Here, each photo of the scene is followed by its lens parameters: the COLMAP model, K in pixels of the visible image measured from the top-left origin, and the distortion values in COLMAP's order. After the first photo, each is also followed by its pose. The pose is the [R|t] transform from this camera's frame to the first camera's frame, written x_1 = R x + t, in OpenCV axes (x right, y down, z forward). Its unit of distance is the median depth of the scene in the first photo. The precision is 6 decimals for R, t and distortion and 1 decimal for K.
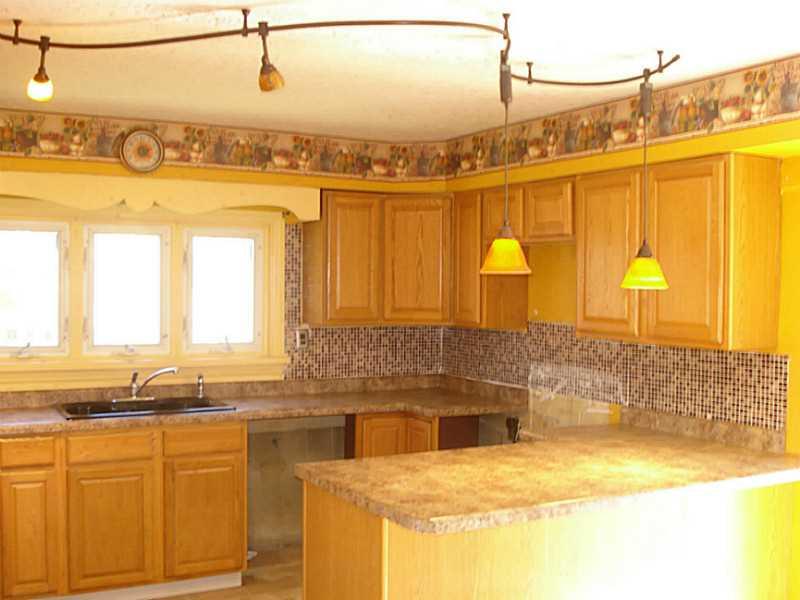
lens RADIAL K [[906.2, 0, 400.0], [0, 906.2, 300.0], [0, 0, 1]] dist [-0.088459, -0.044652]
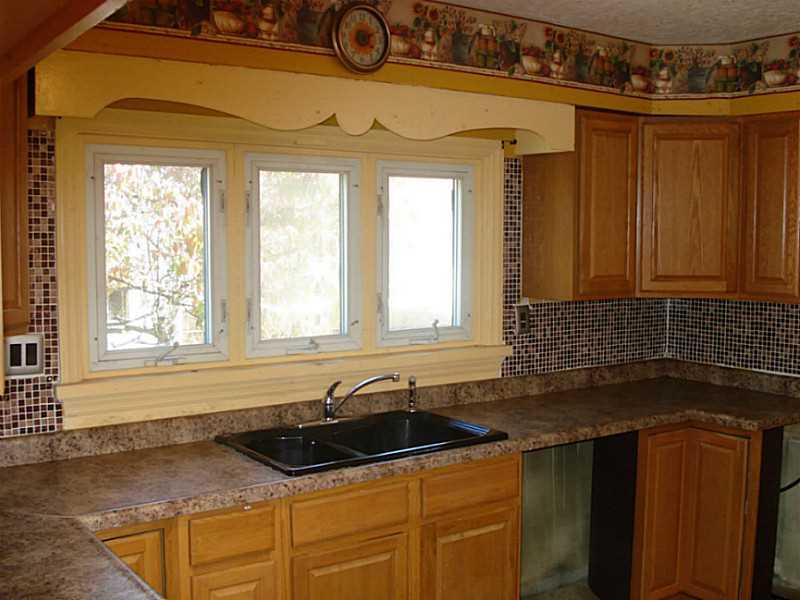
lens RADIAL K [[906.2, 0, 400.0], [0, 906.2, 300.0], [0, 0, 1]] dist [-0.088459, -0.044652]
pose [[0.993774, -0.015082, 0.110386, -0.300815], [0.008358, 0.998095, 0.061119, -0.017835], [-0.111098, -0.059816, 0.992008, 0.322087]]
